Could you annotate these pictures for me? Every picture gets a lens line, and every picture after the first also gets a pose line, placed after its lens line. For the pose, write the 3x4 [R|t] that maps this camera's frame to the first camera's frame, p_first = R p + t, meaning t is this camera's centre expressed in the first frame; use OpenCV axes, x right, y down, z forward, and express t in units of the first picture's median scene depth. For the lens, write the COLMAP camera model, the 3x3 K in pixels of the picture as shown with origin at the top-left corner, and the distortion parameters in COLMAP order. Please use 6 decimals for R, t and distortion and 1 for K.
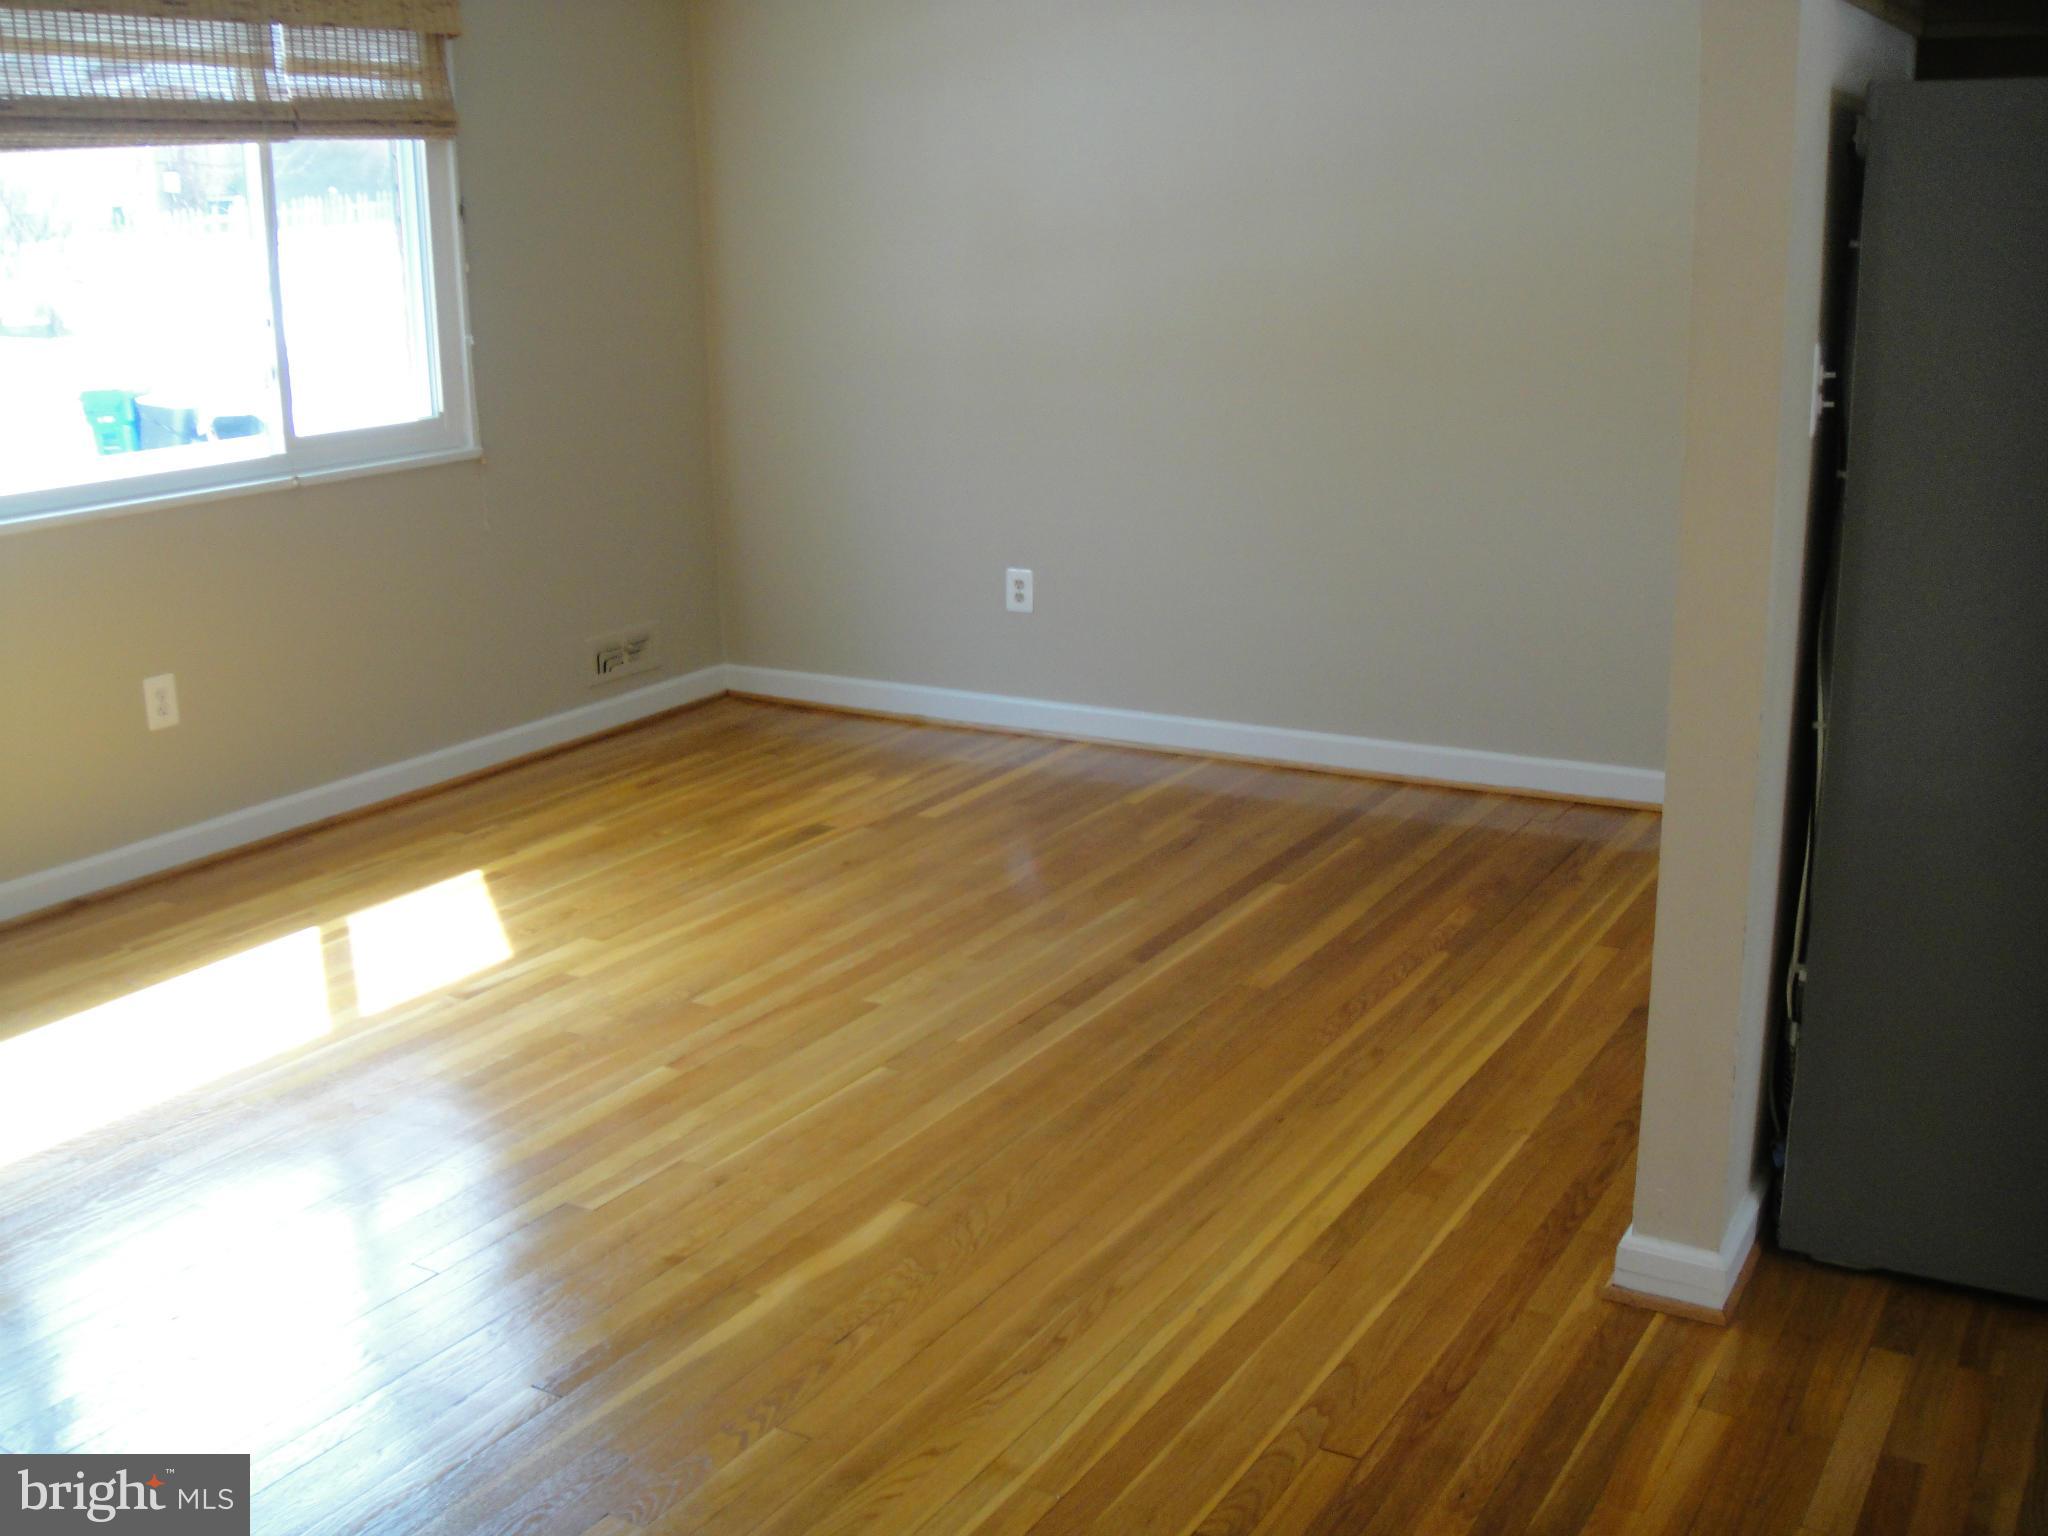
lens RADIAL K [[2143.3, 0, 999.9], [0, 2143.3, 813.7], [0, 0, 1]] dist [-0.200197, 0.209065]
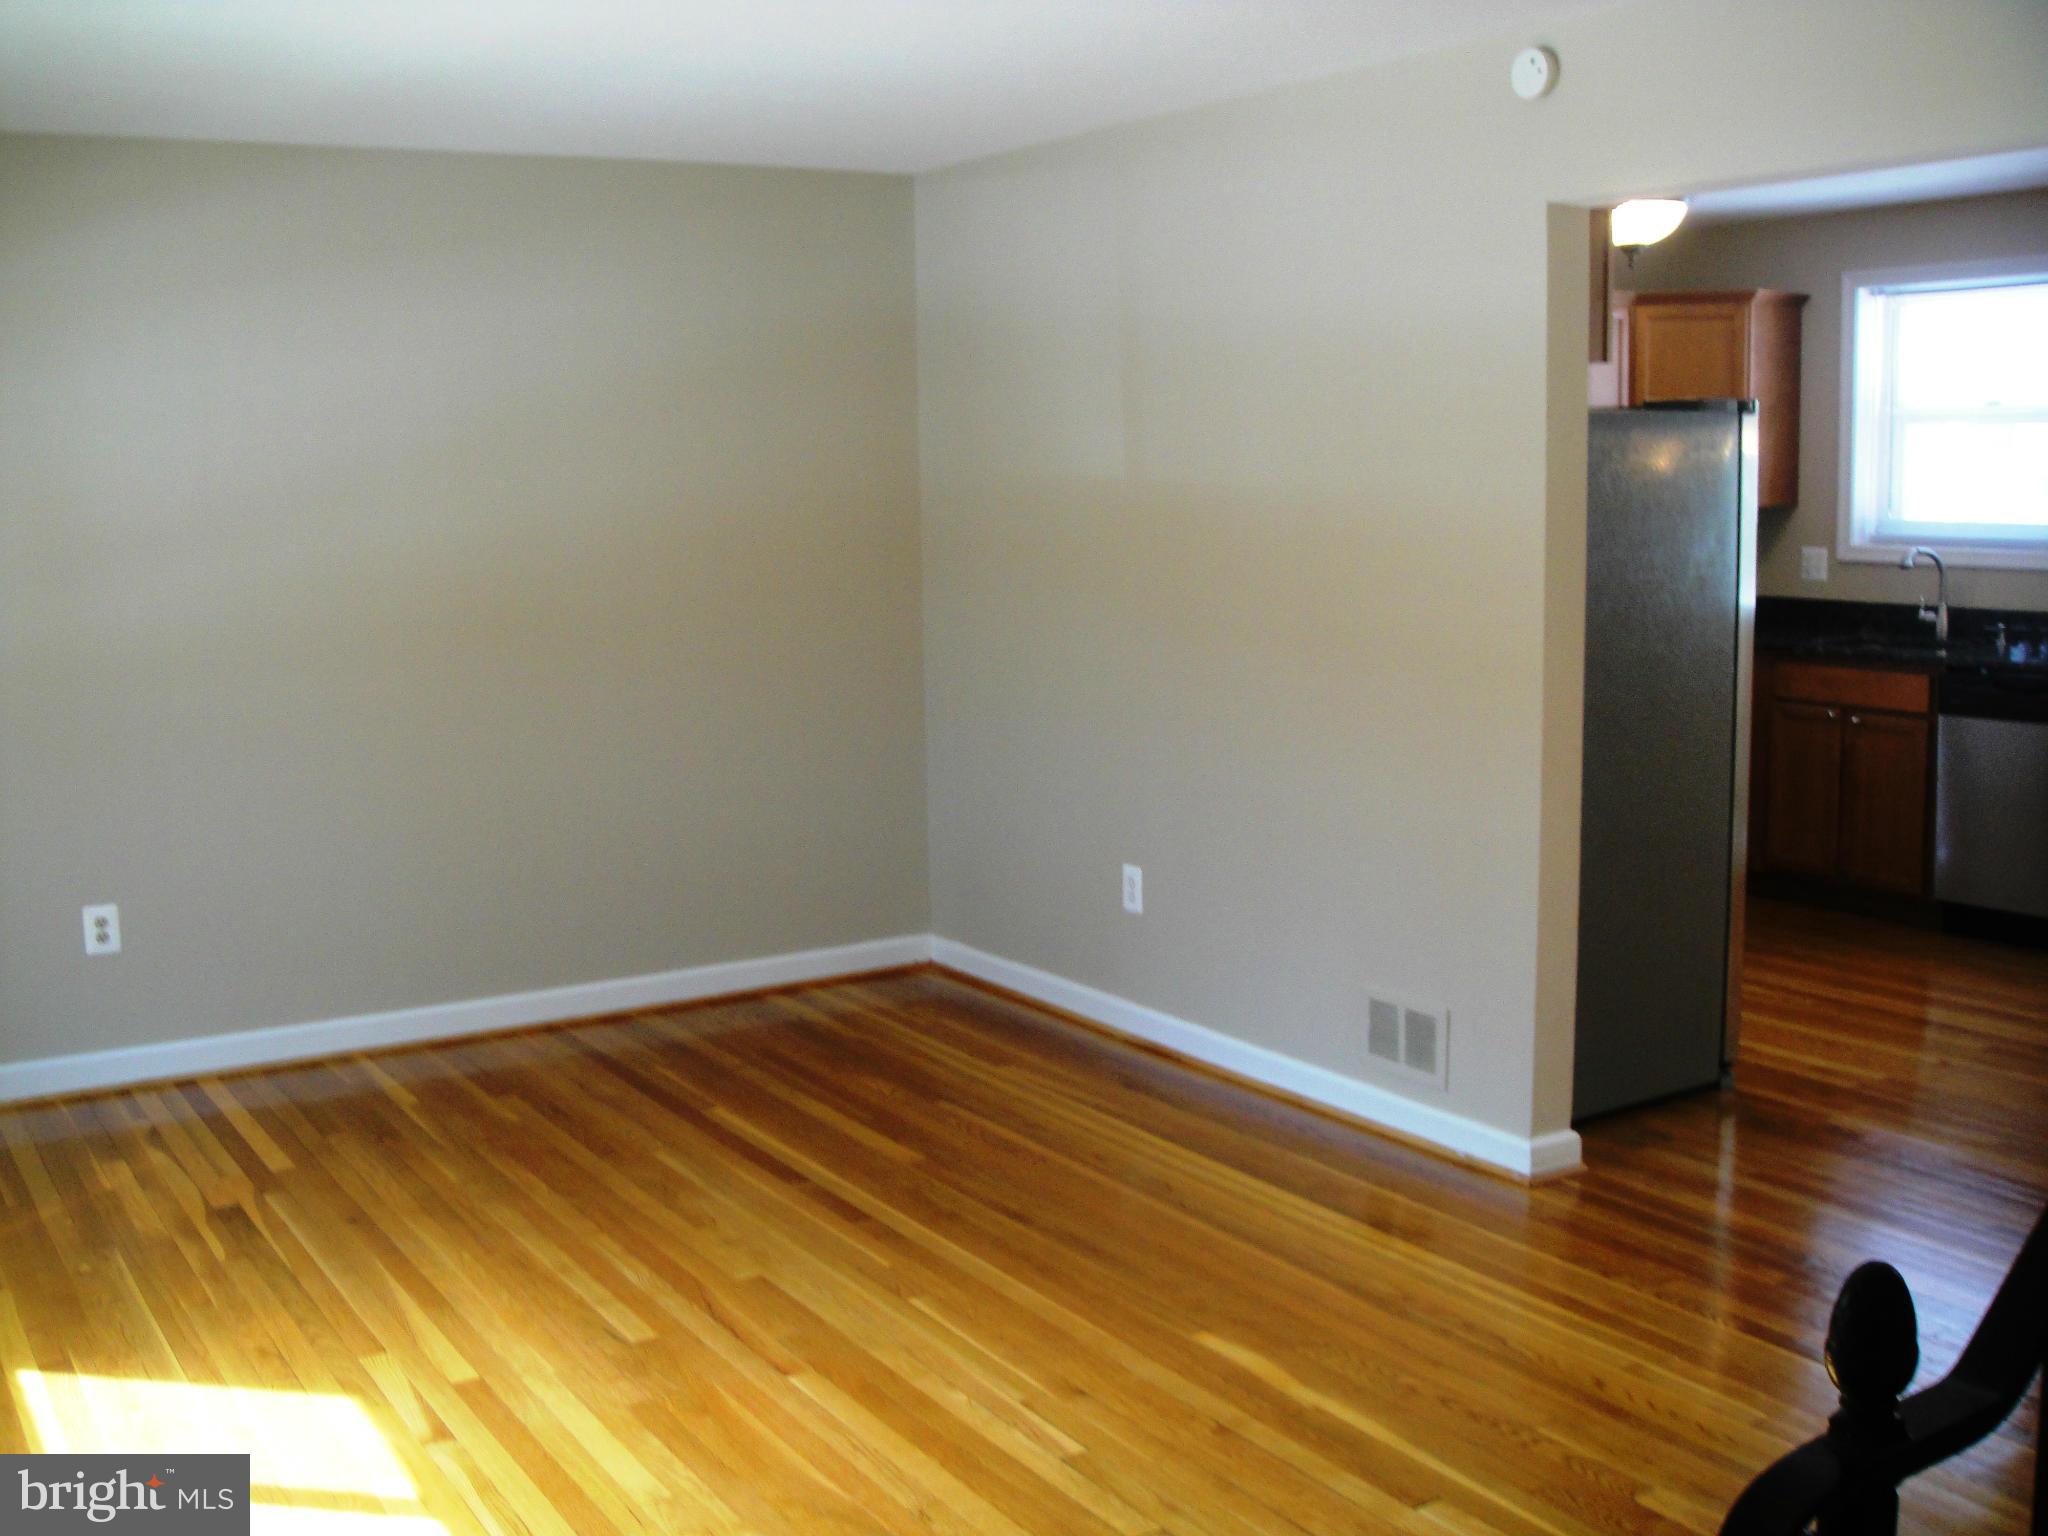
lens RADIAL K [[2143.3, 0, 999.9], [0, 2143.3, 813.7], [0, 0, 1]] dist [-0.200197, 0.209065]
pose [[0.436549, -0.123860, 0.891114, -0.771279], [0.247507, 0.968793, 0.013405, -0.093397], [-0.864965, 0.214705, 0.453582, 0.372700]]
